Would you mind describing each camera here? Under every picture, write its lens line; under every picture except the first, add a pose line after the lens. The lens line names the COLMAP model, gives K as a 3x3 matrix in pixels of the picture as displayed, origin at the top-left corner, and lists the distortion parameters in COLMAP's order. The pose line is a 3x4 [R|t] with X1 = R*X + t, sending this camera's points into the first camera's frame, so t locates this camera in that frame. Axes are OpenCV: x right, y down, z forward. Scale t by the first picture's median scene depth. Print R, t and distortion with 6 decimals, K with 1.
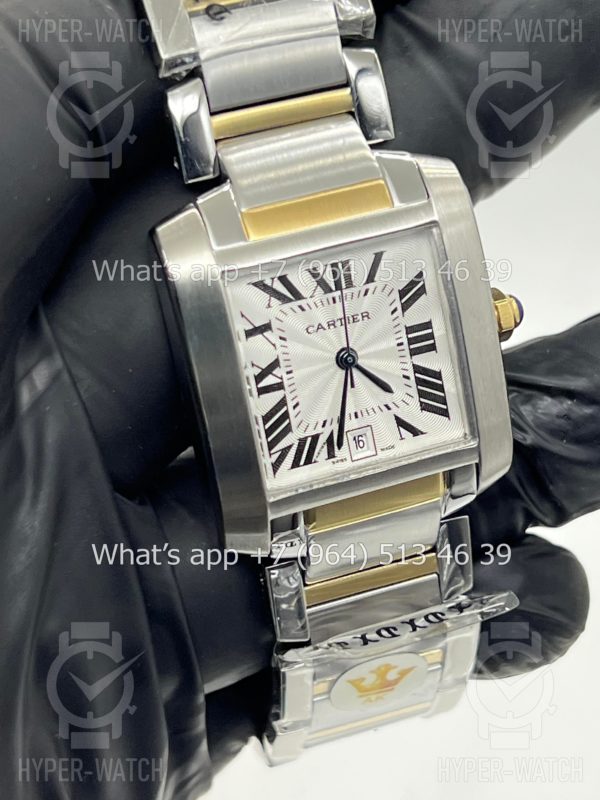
lens RADIAL K [[1775.6, 0, 301.6], [0, 1775.6, 401.5], [0, 0, 1]] dist [0.141208, 0.000000]
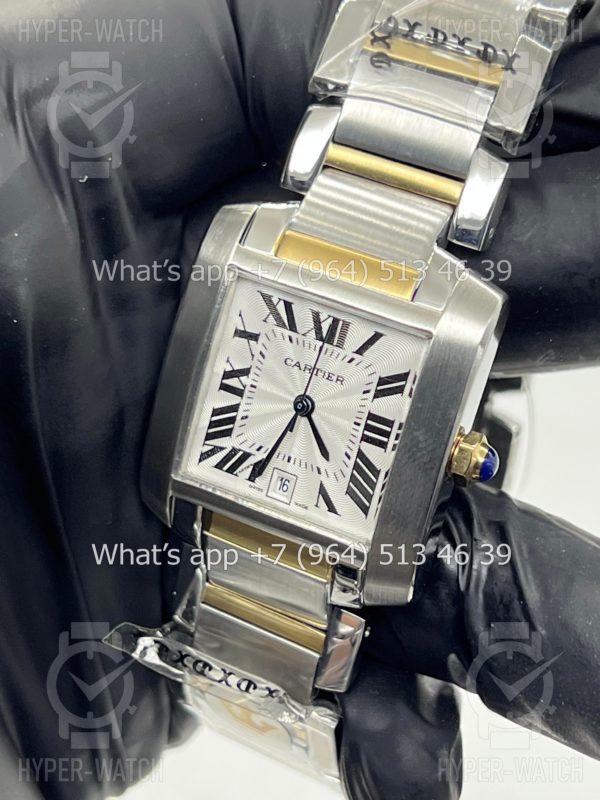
lens RADIAL K [[1775.6, 0, 299.6], [0, 1775.6, 399.9], [0, 0, 1]] dist [0.141208, 0.000000]
pose [[0.664123, 0.501112, -0.554822, 0.590136], [-0.526608, 0.840321, 0.128622, -0.157150], [0.530683, 0.206753, 0.821966, 0.154386]]
